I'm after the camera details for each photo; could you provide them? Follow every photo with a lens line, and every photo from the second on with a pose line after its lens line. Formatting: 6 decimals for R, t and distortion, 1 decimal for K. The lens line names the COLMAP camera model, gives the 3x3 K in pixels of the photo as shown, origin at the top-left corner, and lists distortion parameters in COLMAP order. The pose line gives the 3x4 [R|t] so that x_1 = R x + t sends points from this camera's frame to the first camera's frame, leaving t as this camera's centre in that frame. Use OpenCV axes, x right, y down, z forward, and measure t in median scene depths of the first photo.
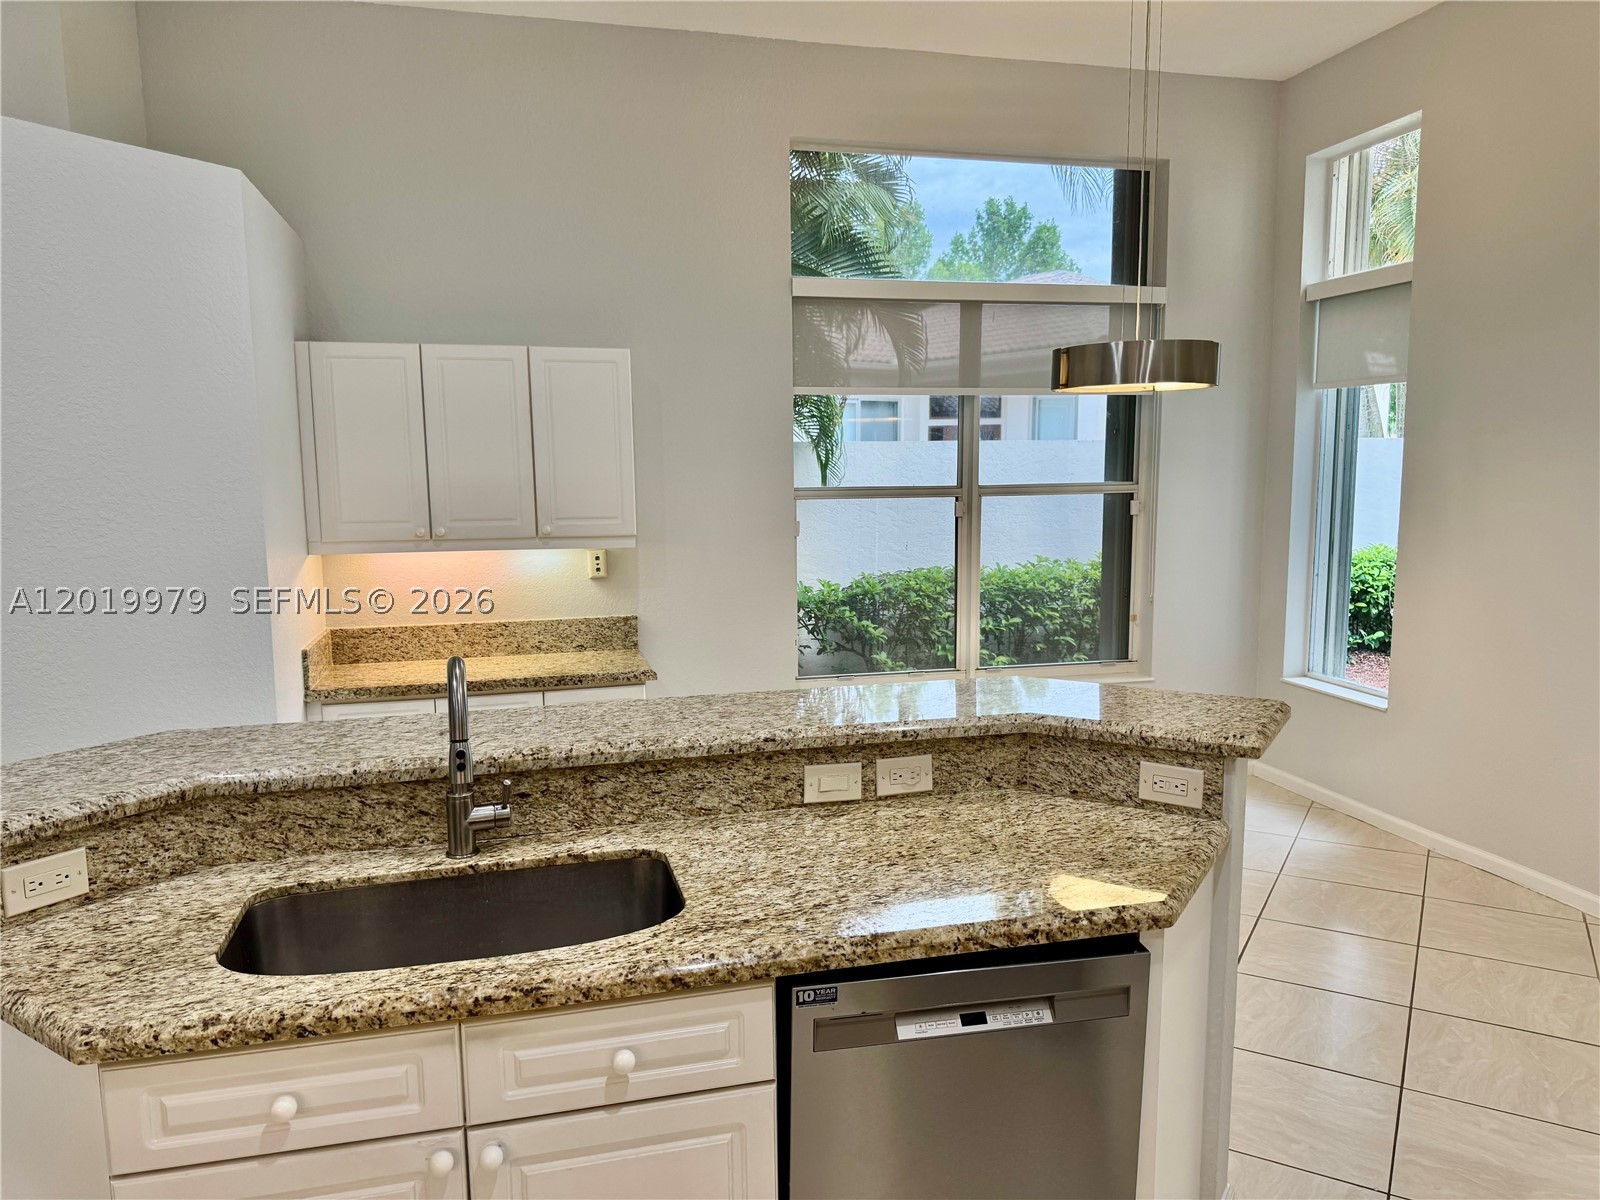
lens RADIAL K [[1129.0, 0, 791.3], [0, 1129.0, 605.4], [0, 0, 1]] dist [0.022222, -0.024147]
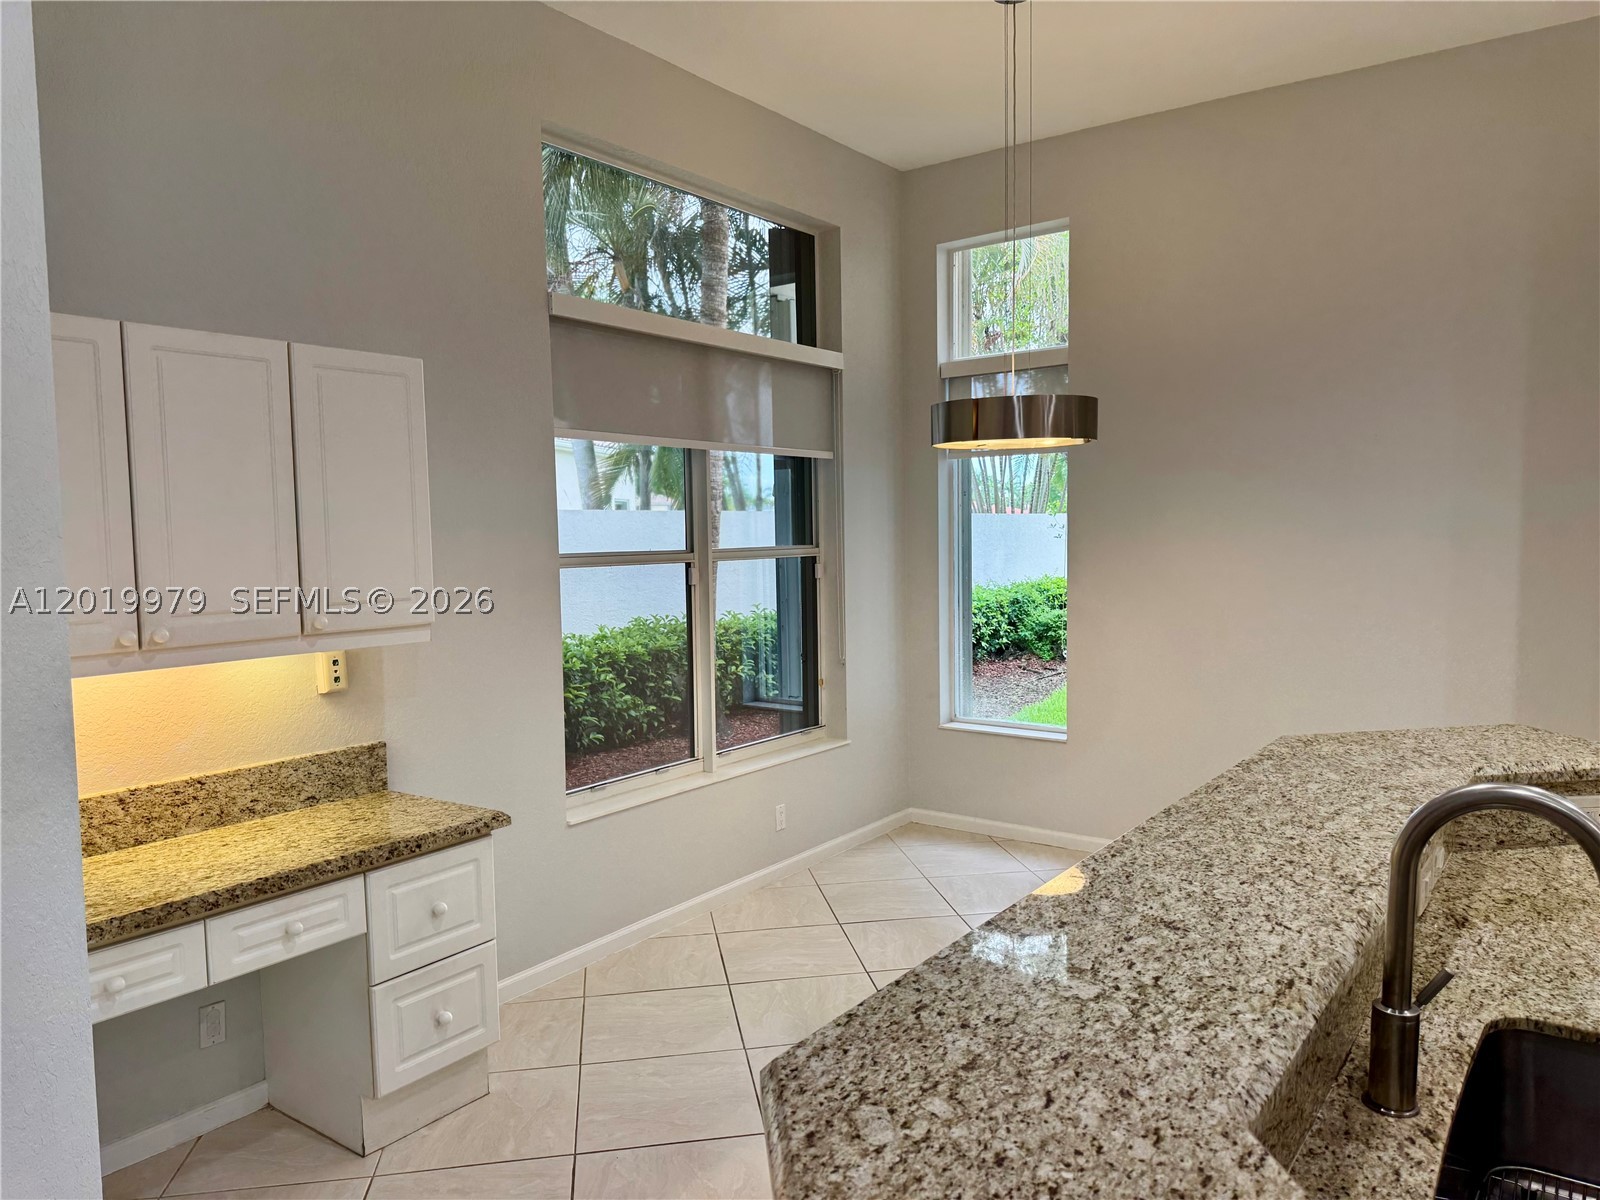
lens RADIAL K [[1129.0, 0, 798.6], [0, 1129.0, 600.2], [0, 0, 1]] dist [0.022222, -0.024147]
pose [[0.771413, -0.044871, 0.634750, -0.384581], [0.092779, 0.994782, -0.042432, -0.024610], [-0.629534, 0.091624, 0.771551, 0.298424]]
